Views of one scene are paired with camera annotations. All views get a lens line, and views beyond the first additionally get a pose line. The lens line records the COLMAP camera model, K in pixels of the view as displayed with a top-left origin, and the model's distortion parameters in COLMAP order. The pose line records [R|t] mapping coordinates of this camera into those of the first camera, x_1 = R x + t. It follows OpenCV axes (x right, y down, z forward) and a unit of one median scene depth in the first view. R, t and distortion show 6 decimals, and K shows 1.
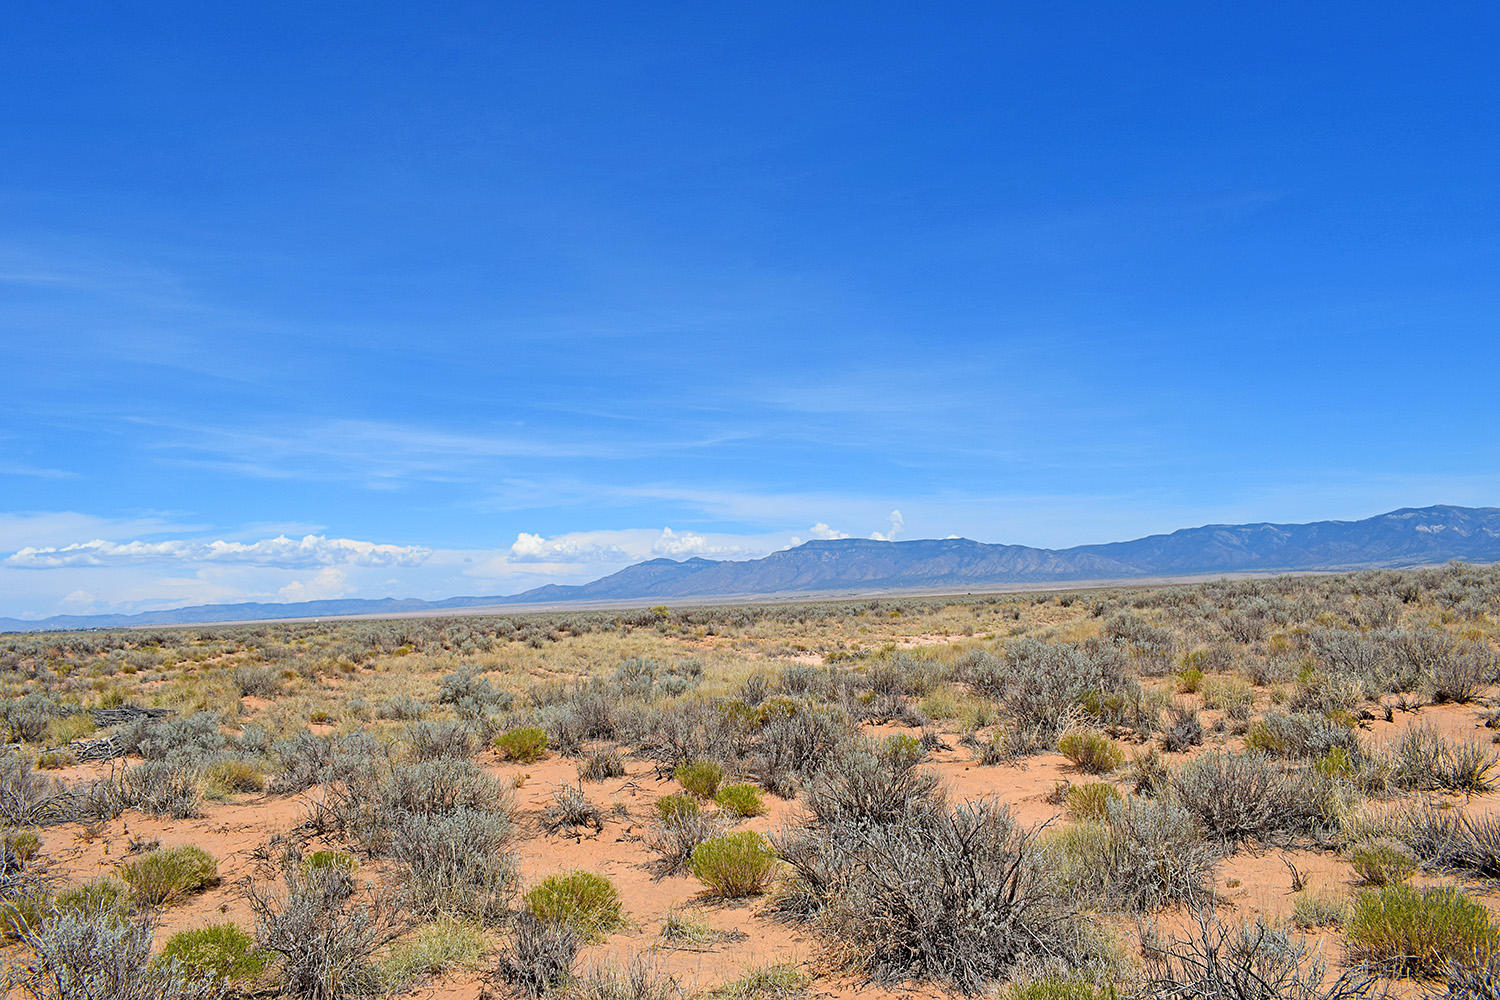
lens RADIAL K [[1158.8, 0, 748.7], [0, 1158.8, 501.6], [0, 0, 1]] dist [-0.017939, 0.009312]
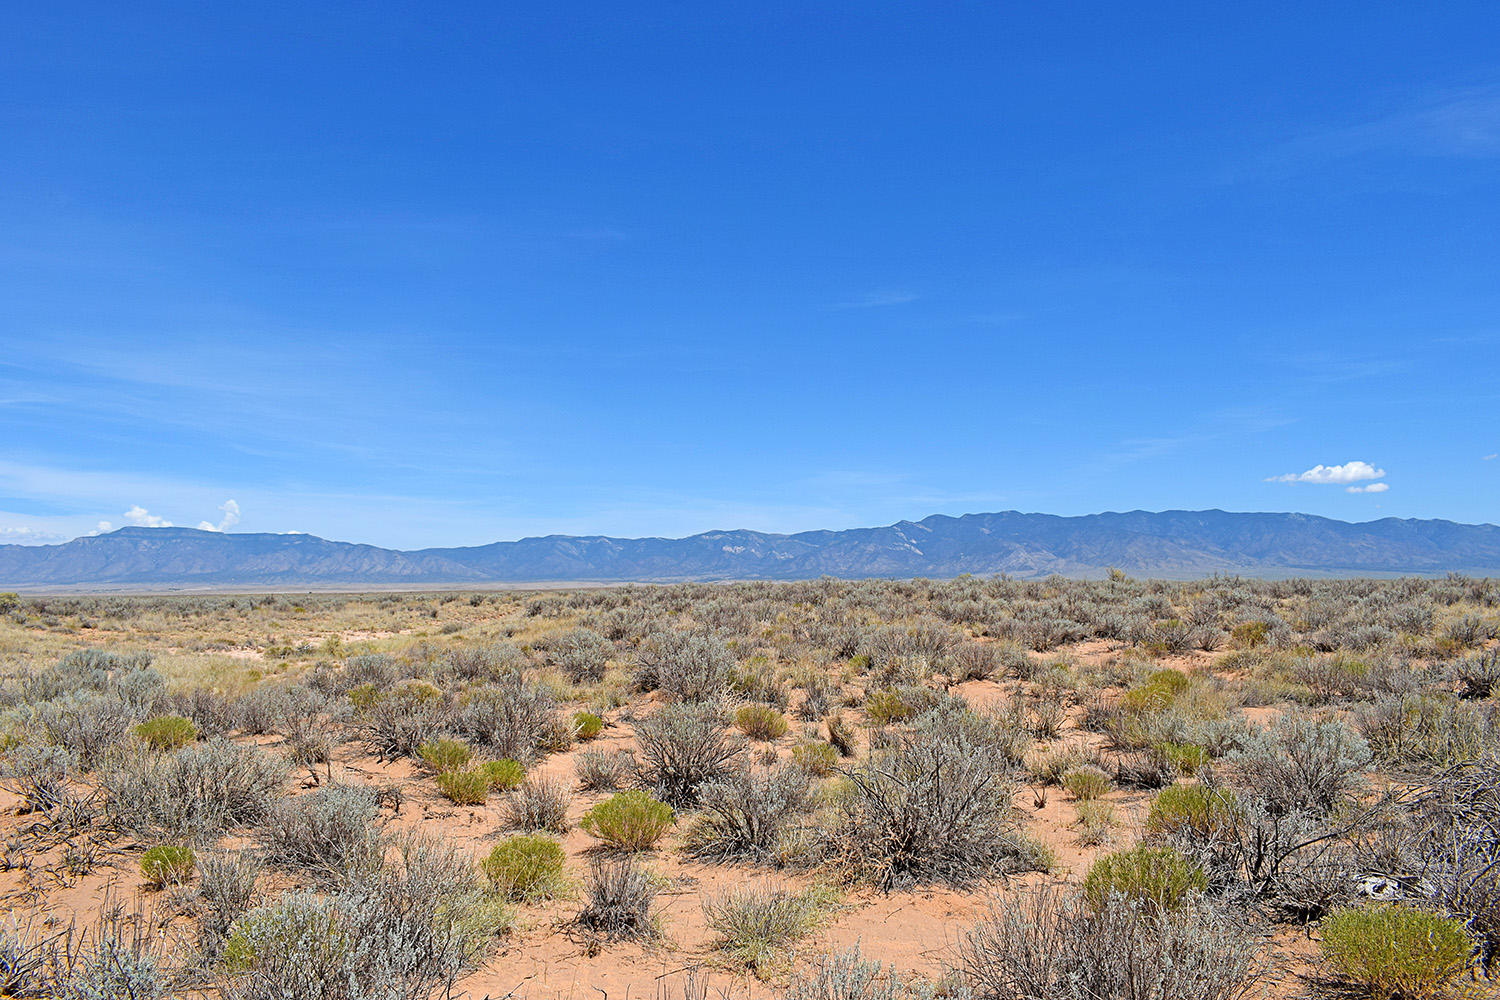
lens RADIAL K [[1158.8, 0, 755.8], [0, 1158.8, 525.5], [0, 0, 1]] dist [-0.017939, 0.009312]
pose [[0.849637, 0.061436, 0.523777, -0.180761], [-0.071088, 0.997469, -0.001684, 0.013115], [-0.522554, -0.035803, 0.851854, 0.016017]]
